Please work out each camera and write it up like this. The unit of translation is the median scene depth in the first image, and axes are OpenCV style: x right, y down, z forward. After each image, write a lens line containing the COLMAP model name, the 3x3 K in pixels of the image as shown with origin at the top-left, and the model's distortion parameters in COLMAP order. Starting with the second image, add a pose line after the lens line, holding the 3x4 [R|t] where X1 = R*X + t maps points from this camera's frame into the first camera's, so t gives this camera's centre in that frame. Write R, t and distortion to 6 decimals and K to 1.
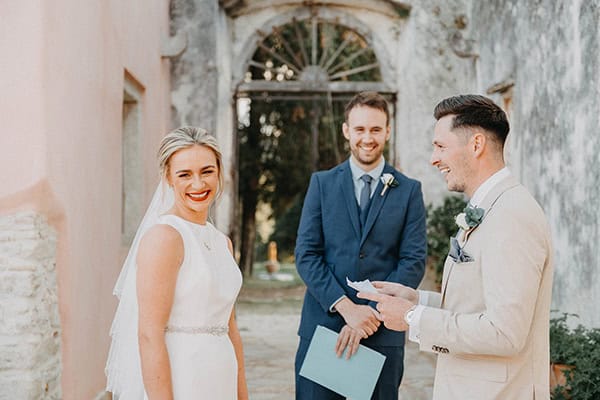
lens RADIAL K [[868.6, 0, 300.0], [0, 868.6, 200.0], [0, 0, 1]] dist [0.038359, 0.053396]
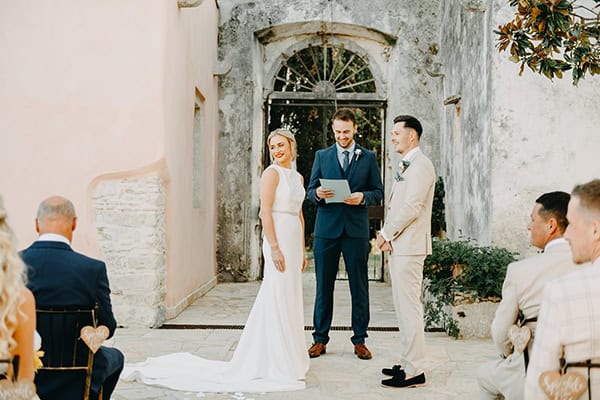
lens RADIAL K [[835.0, 0, 300.0], [0, 835.0, 200.0], [0, 0, 1]] dist [0.032124, 0.020383]
pose [[0.999835, 0.006140, -0.017100, 0.001260], [-0.006040, 0.999965, 0.005845, 0.022762], [0.017135, -0.005741, 0.999837, -0.298150]]
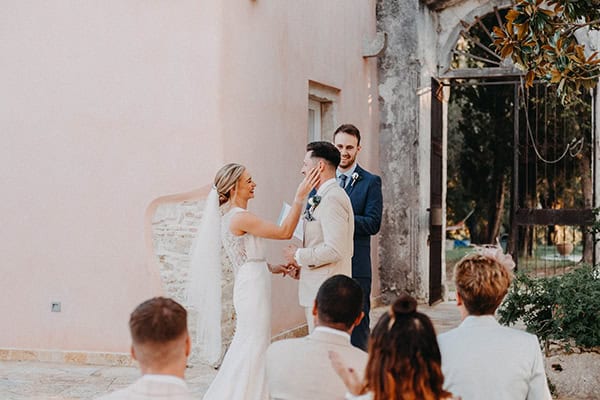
lens RADIAL K [[1053.3, 0, 300.0], [0, 1053.3, 200.0], [0, 0, 1]] dist [0.017503, 0.043288]
pose [[0.943240, -0.009558, -0.331975, 0.204996], [0.019149, 0.999488, 0.025632, -0.012822], [0.331560, -0.030534, 0.942940, -0.316092]]
